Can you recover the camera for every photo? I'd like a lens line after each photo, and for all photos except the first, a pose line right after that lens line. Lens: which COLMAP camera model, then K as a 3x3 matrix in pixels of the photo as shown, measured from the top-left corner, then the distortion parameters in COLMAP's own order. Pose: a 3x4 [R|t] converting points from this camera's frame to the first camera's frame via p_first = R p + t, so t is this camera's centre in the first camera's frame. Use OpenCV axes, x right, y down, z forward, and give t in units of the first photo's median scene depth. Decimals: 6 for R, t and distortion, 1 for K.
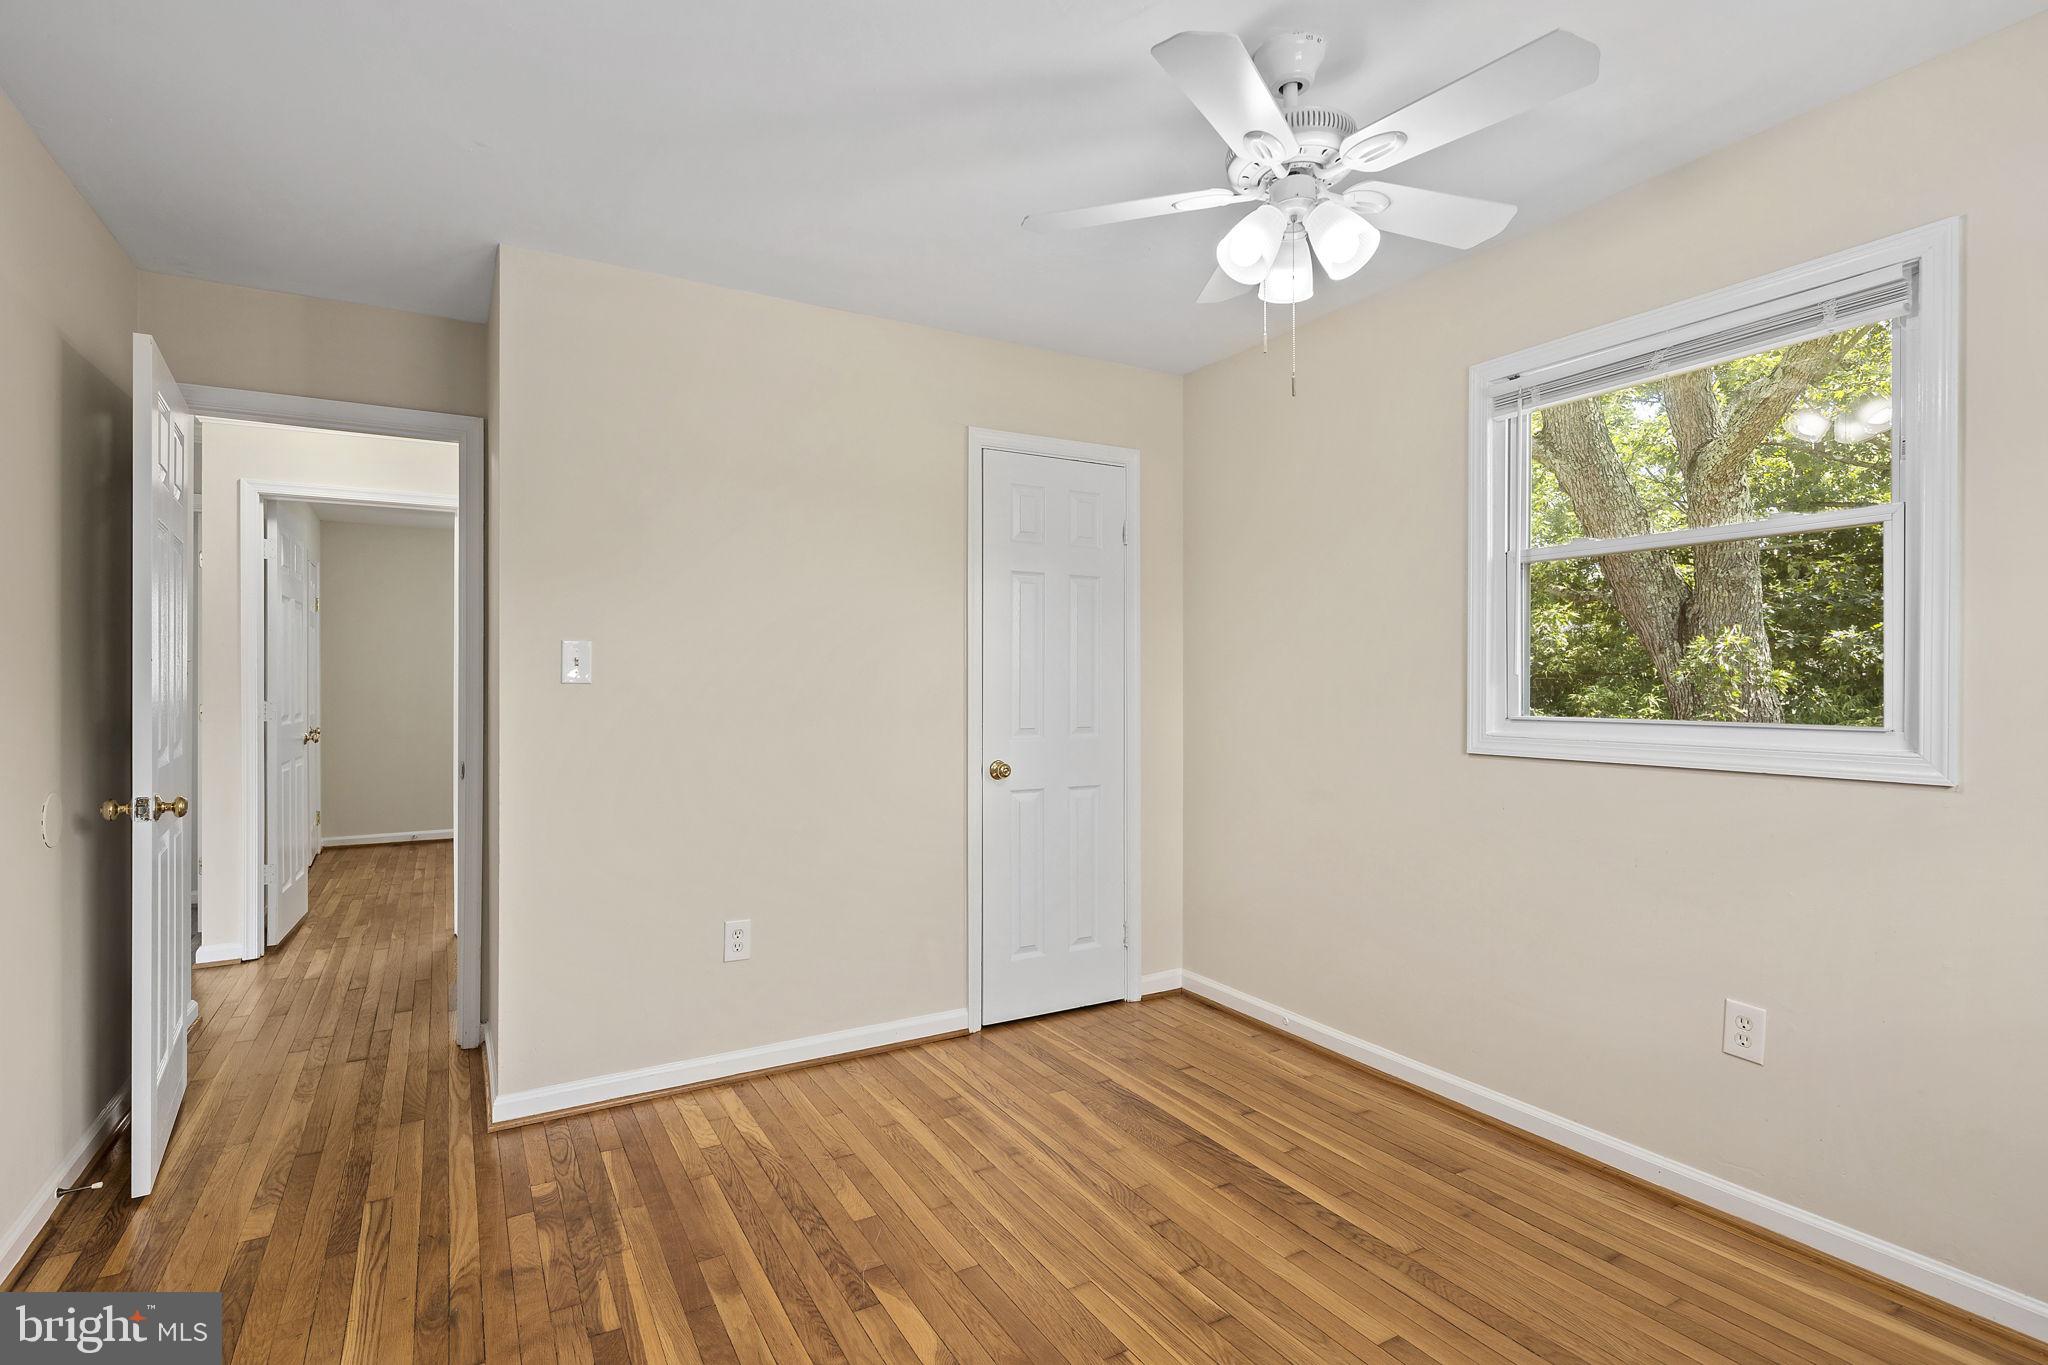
lens RADIAL K [[987.8, 0, 1024.0], [0, 987.8, 682.5], [0, 0, 1]] dist [0.000636, 0.000115]
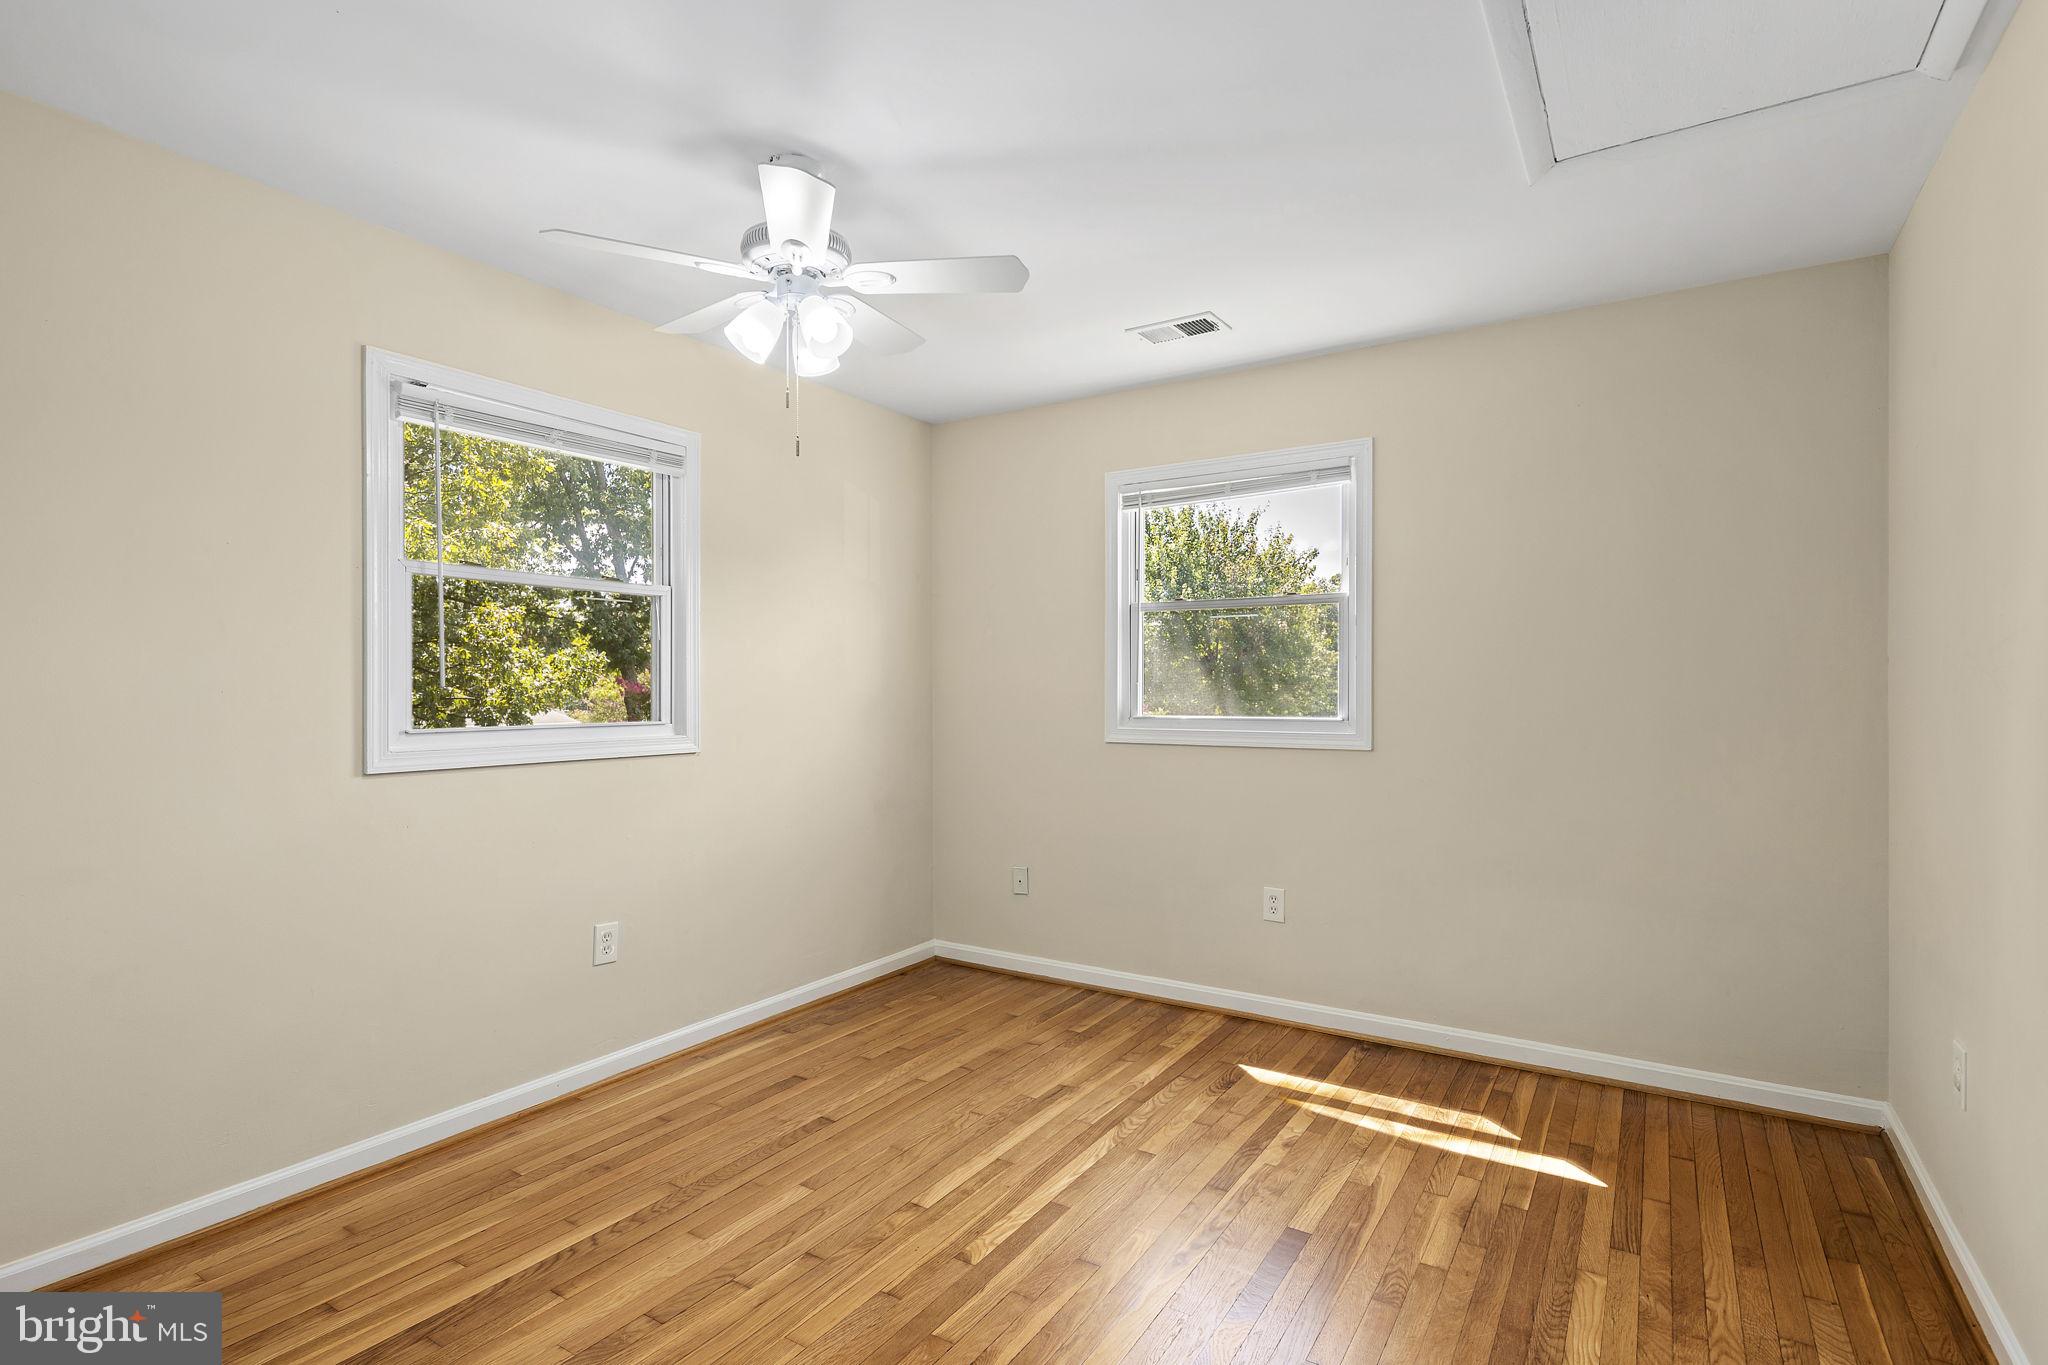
lens RADIAL K [[987.8, 0, 1024.0], [0, 987.8, 682.5], [0, 0, 1]] dist [0.000636, 0.000115]
pose [[-0.449357, 0.004333, 0.893342, -0.783720], [-0.001295, 0.999984, -0.005502, -0.009828], [-0.893351, -0.003629, -0.449344, 1.092570]]
